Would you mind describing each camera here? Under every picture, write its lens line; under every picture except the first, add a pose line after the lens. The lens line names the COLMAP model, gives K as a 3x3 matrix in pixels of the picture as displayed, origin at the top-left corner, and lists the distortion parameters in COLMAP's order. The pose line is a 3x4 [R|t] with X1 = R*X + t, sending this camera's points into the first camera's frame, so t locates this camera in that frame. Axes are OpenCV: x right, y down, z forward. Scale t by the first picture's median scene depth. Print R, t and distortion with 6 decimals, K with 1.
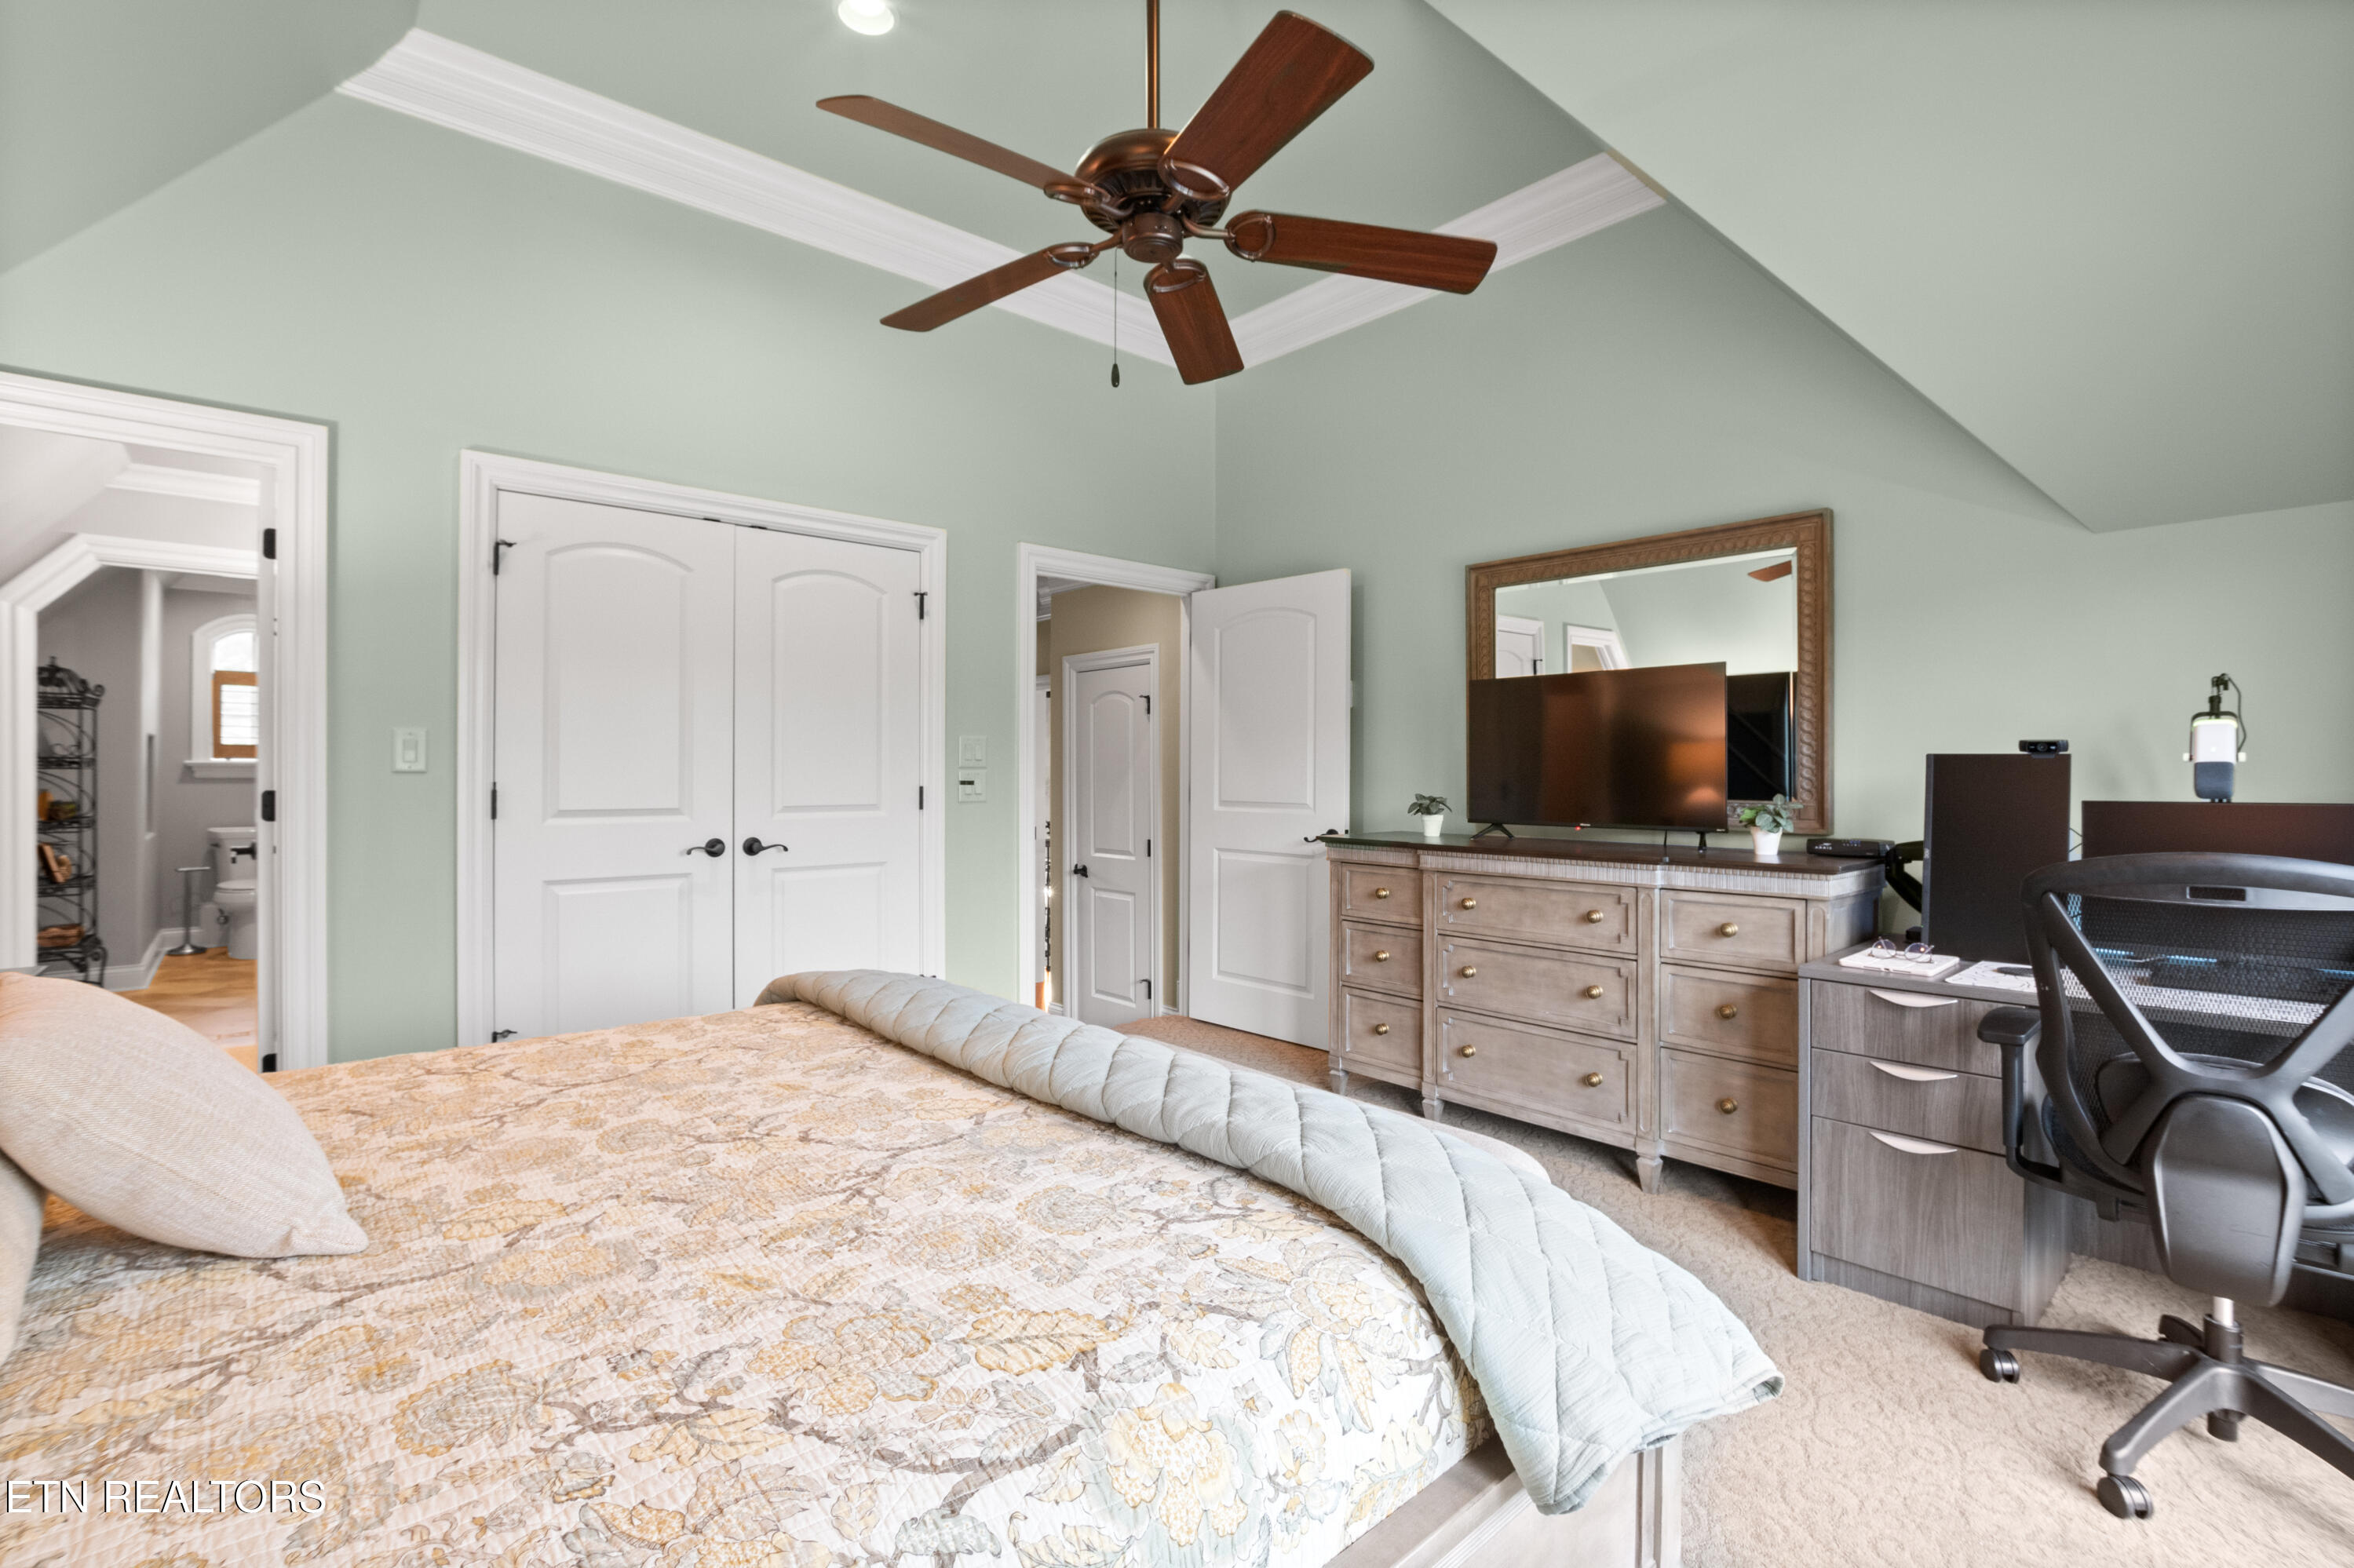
lens RADIAL K [[1057.4, 0, 1189.5], [0, 1057.4, 781.6], [0, 0, 1]] dist [-0.031650, 0.002569]
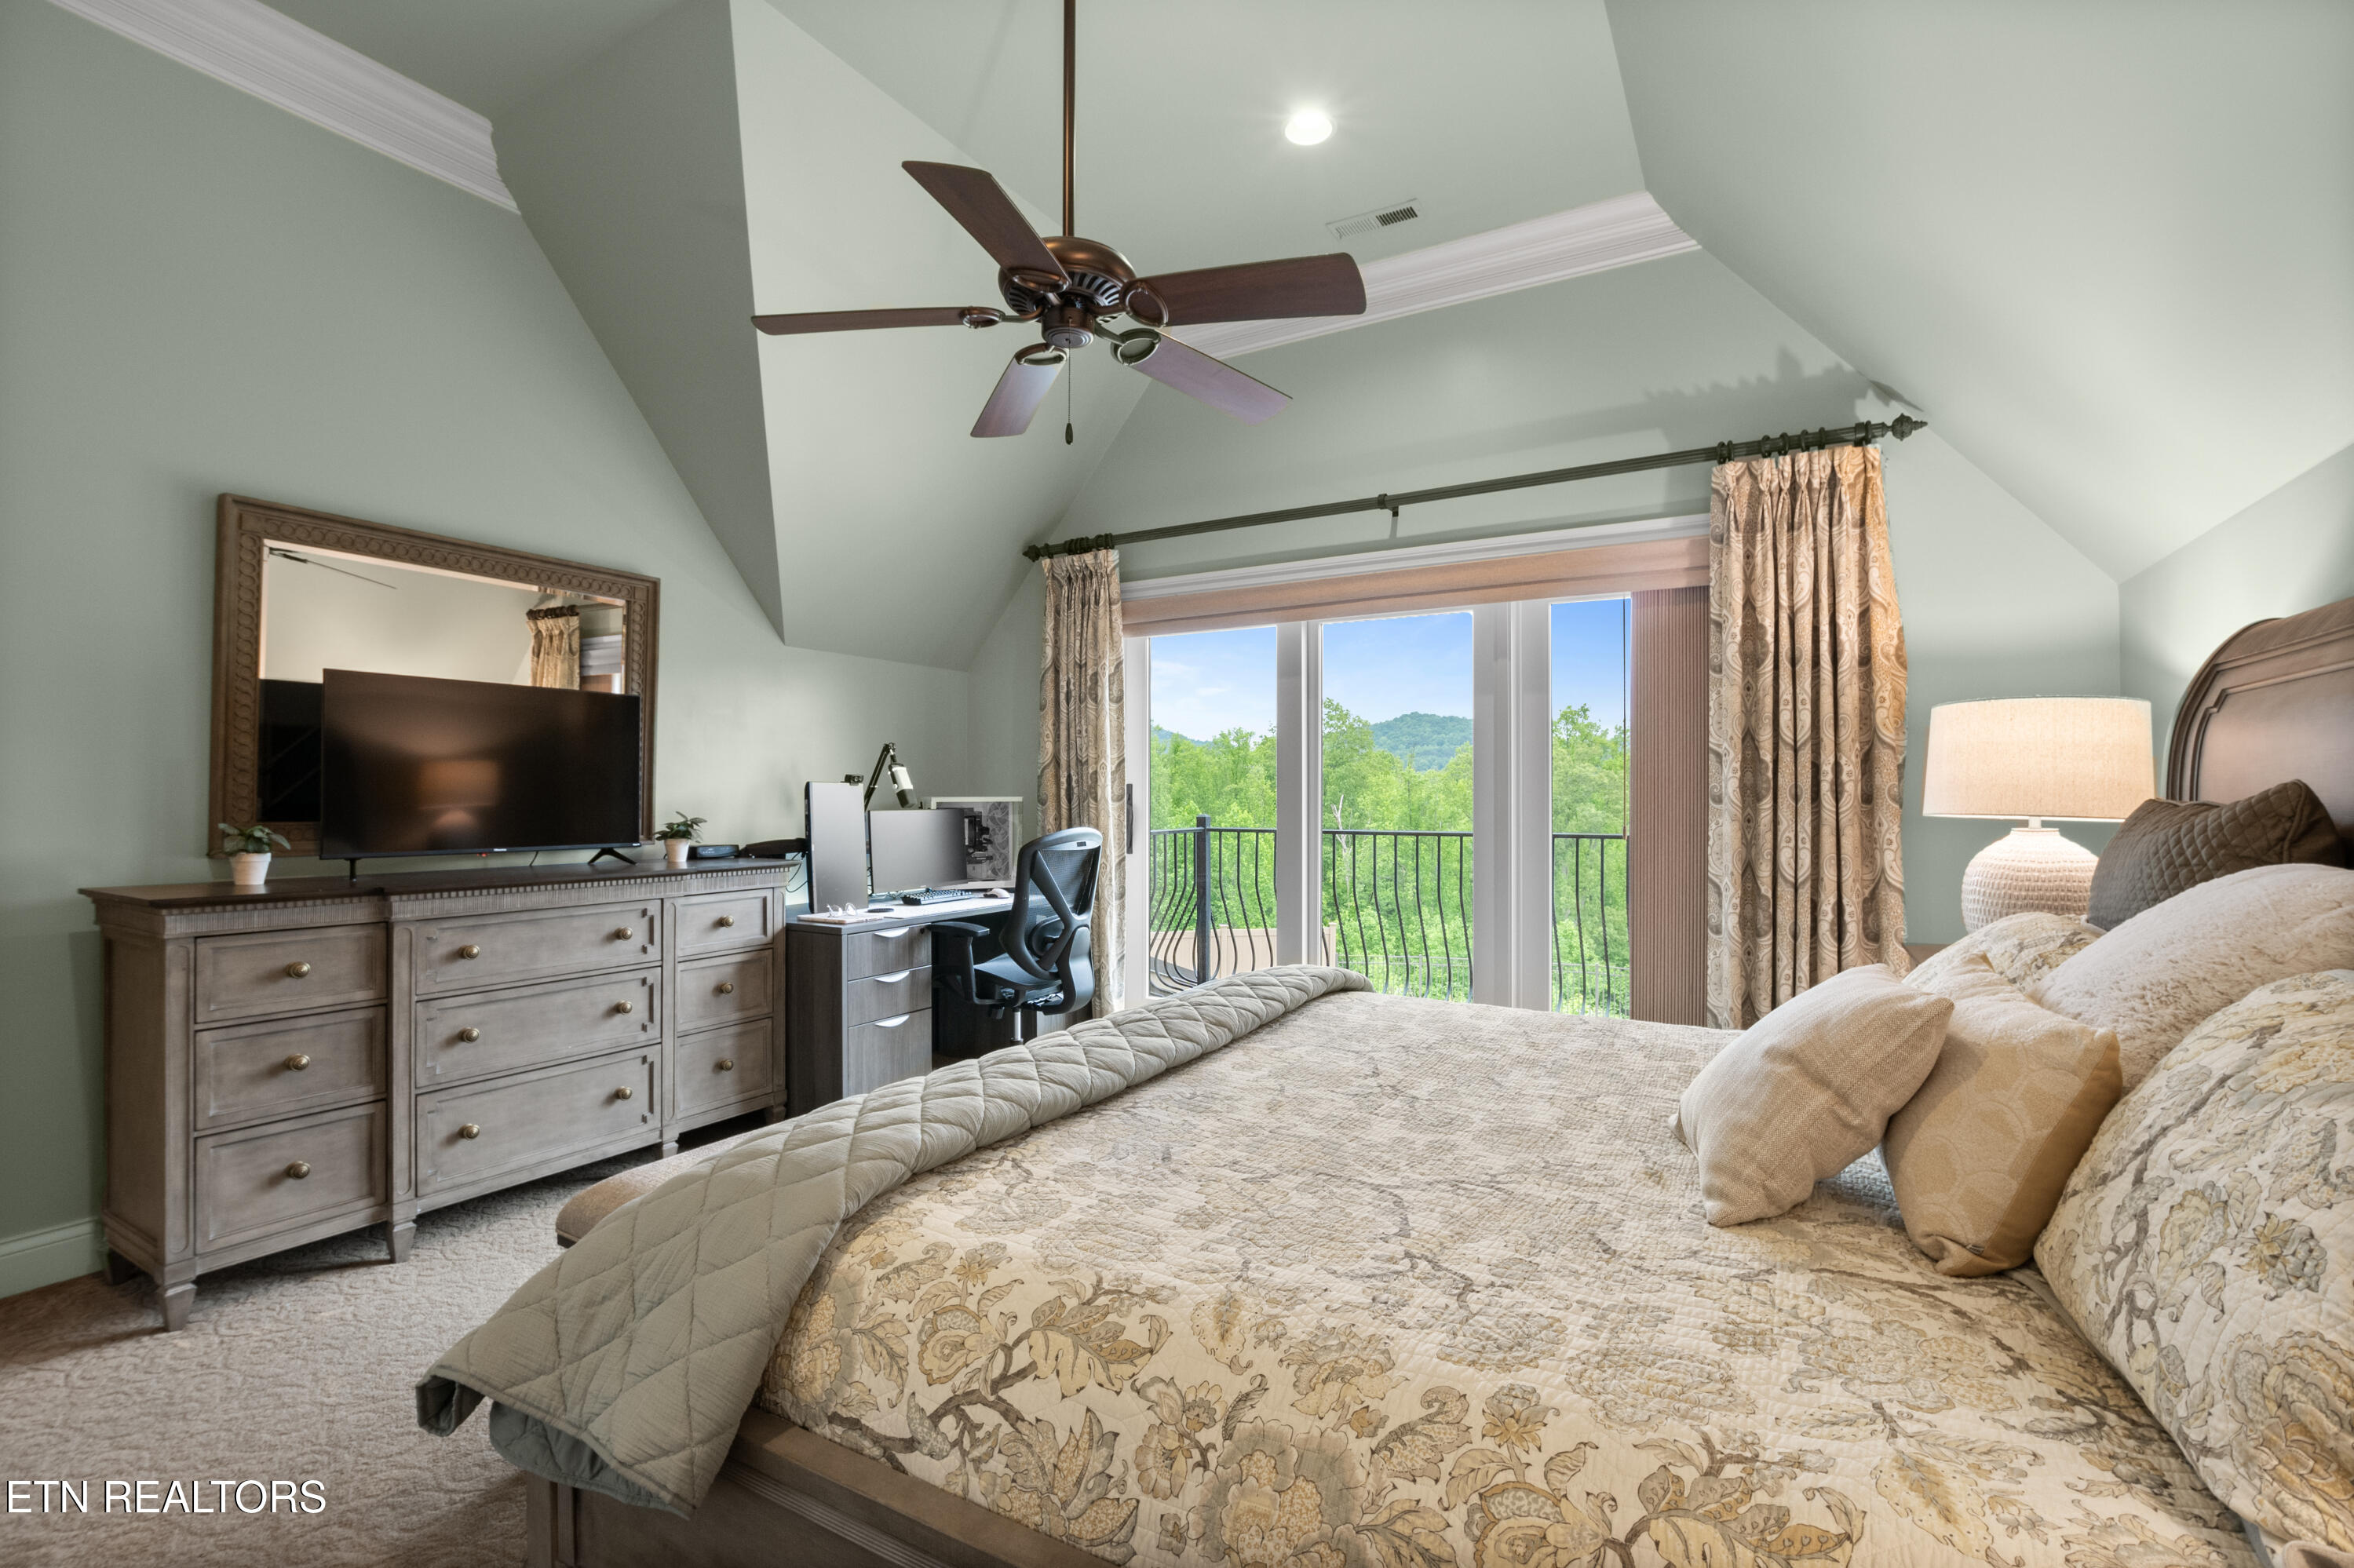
lens RADIAL K [[1057.4, 0, 1178.8], [0, 1057.4, 777.0], [0, 0, 1]] dist [-0.031650, 0.002569]
pose [[-0.323489, 0.016719, 0.946084, -0.760474], [0.003870, 0.999859, -0.016346, -0.005525], [-0.946224, -0.001627, -0.323508, 0.819002]]
